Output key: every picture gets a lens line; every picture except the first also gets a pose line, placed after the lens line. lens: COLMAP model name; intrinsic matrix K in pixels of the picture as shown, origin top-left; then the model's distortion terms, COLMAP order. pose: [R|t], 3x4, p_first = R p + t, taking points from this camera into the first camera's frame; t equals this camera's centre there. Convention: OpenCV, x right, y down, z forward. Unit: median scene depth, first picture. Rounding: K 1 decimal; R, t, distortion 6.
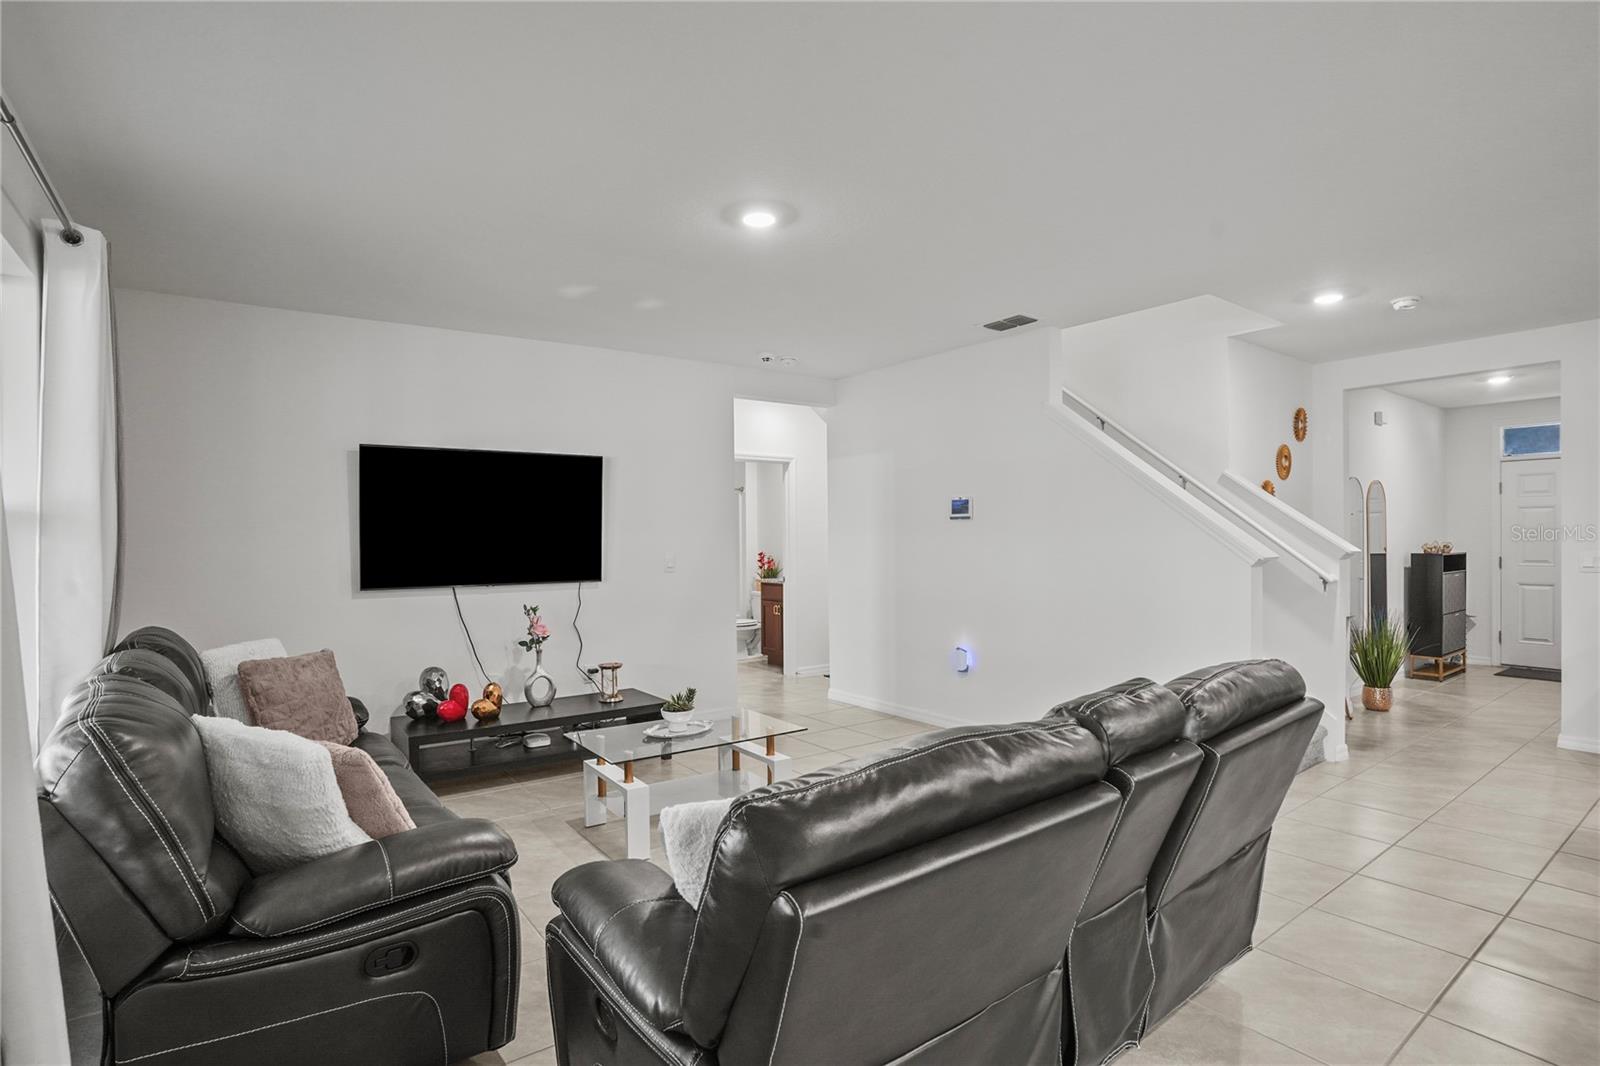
lens RADIAL K [[795.0, 0, 773.1], [0, 795.0, 537.4], [0, 0, 1]] dist [-0.034761, 0.000947]
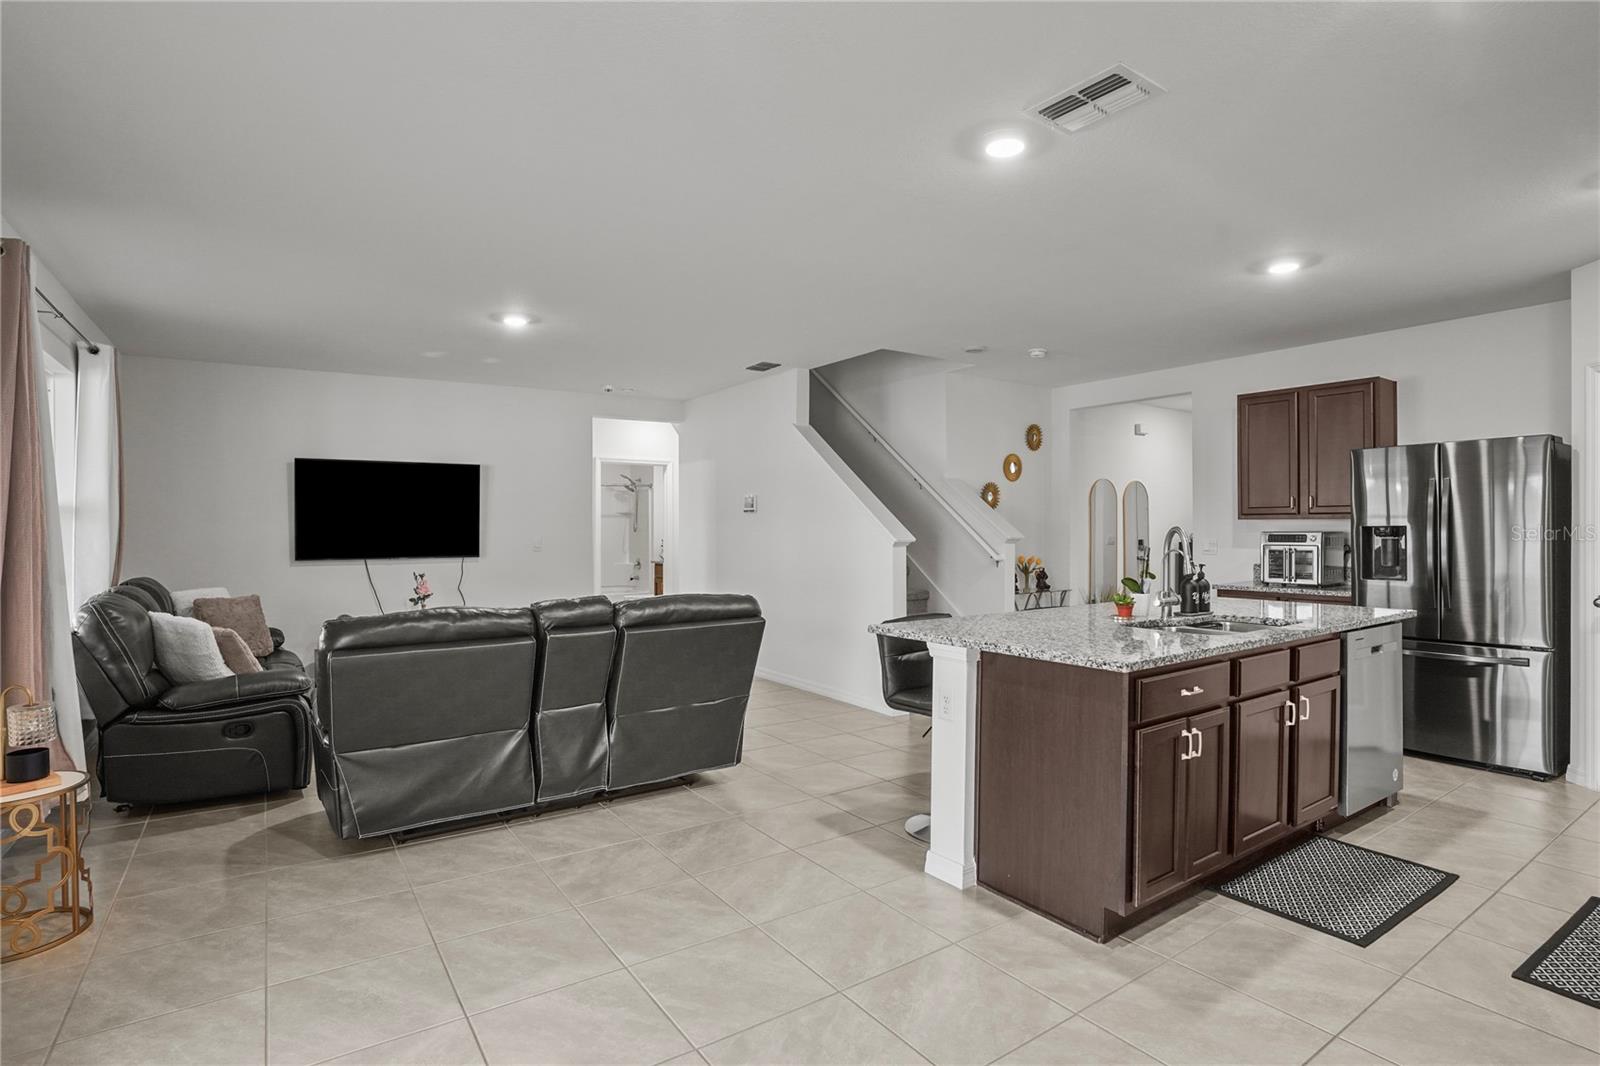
lens RADIAL K [[798.0, 0, 783.2], [0, 798.0, 531.2], [0, 0, 1]] dist [-0.045659, 0.000202]
pose [[0.999650, 0.002784, -0.026317, 0.549900], [-0.002691, 0.999990, 0.003592, 0.008684], [0.026327, -0.003520, 0.999647, -0.550859]]
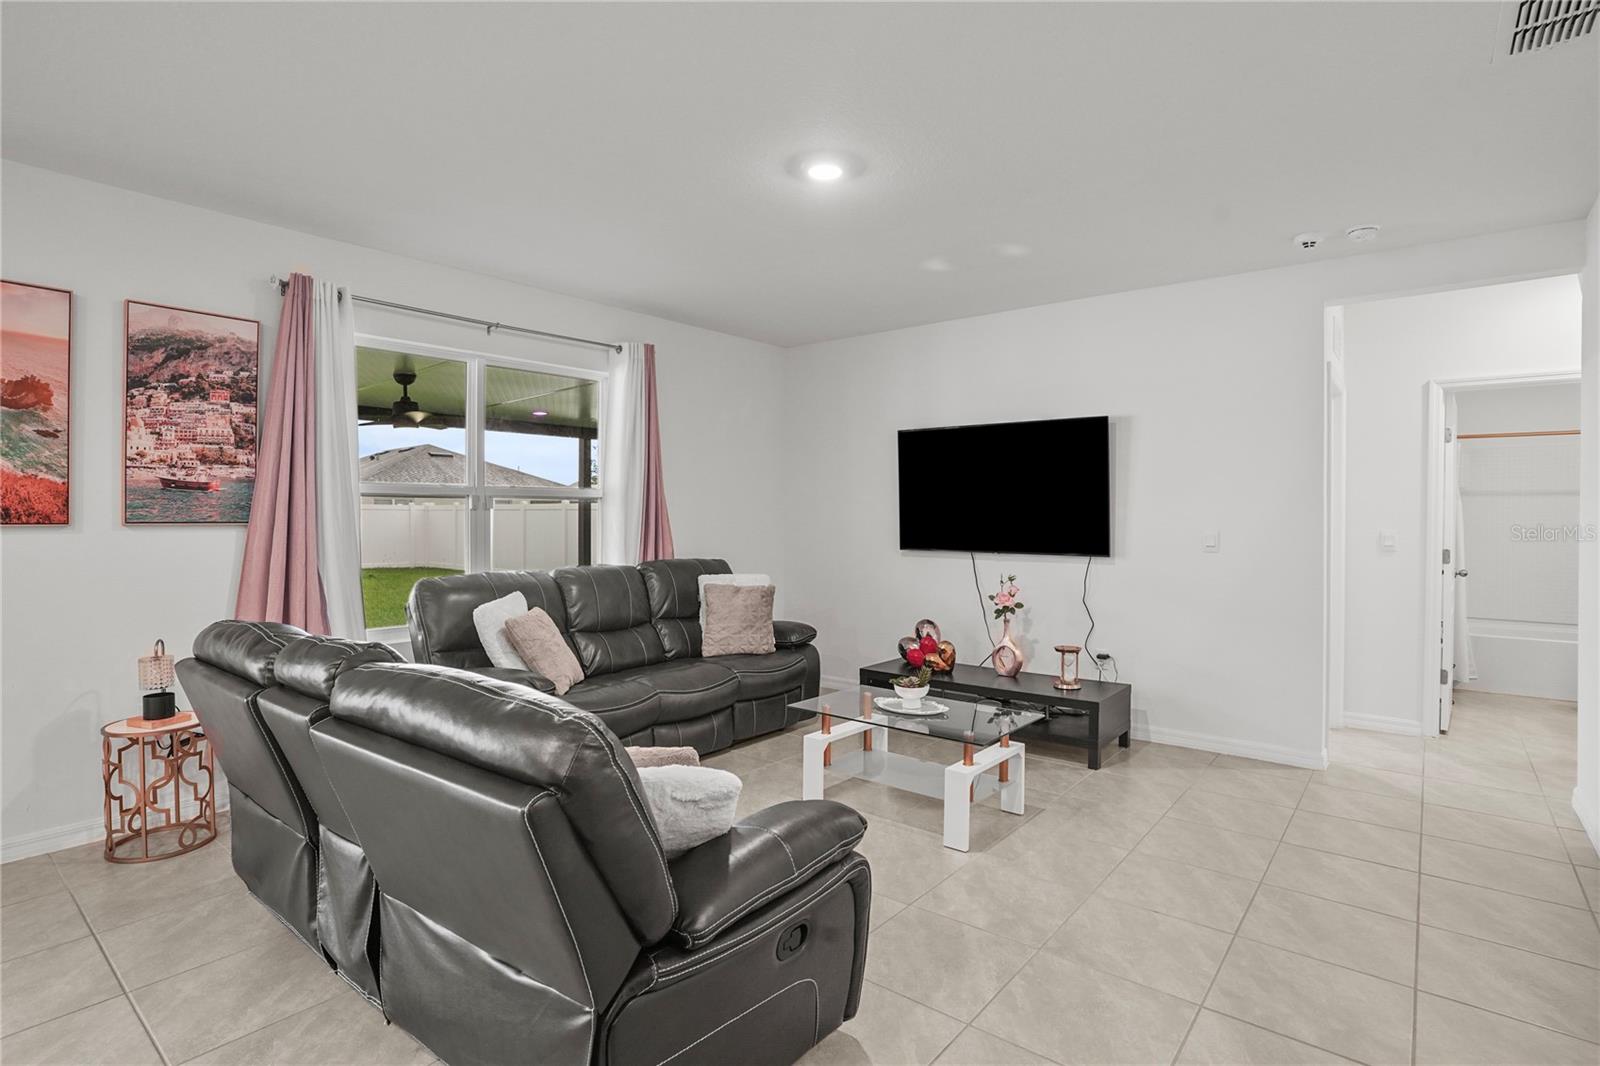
lens RADIAL K [[798.0, 0, 783.2], [0, 798.0, 531.2], [0, 0, 1]] dist [-0.045659, 0.000202]
pose [[0.262584, 0.038323, -0.964148, 0.877983], [-0.002887, 0.999238, 0.038931, -0.011564], [0.964905, -0.007439, 0.262495, 0.681812]]
